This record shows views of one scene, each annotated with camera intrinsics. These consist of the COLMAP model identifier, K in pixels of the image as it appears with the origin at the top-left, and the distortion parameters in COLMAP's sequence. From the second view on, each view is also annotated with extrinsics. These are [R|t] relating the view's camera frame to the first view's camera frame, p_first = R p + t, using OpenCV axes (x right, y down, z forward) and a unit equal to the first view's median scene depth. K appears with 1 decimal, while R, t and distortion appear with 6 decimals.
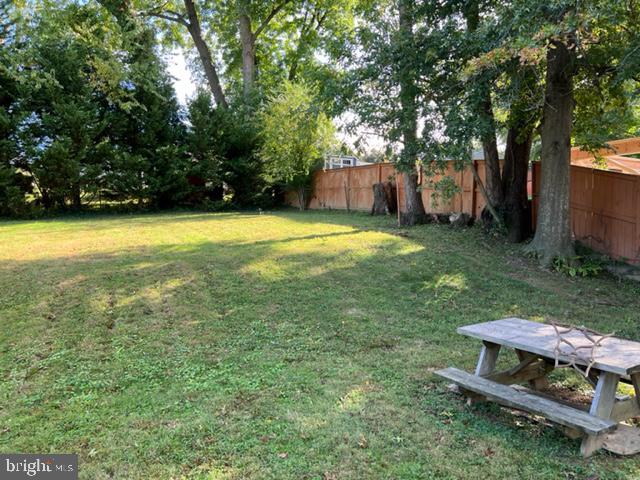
lens RADIAL K [[483.2, 0, 321.2], [0, 483.2, 244.1], [0, 0, 1]] dist [0.068007, -0.077883]
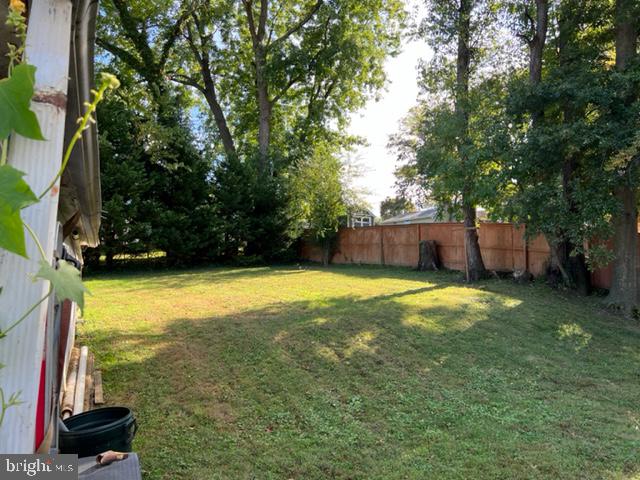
lens RADIAL K [[483.2, 0, 322.7], [0, 483.2, 246.4], [0, 0, 1]] dist [0.068007, -0.077883]
pose [[0.991354, 0.001561, 0.131205, -0.296535], [0.011445, 0.995089, -0.098317, -0.009857], [-0.130714, 0.098969, 0.986468, -0.069755]]
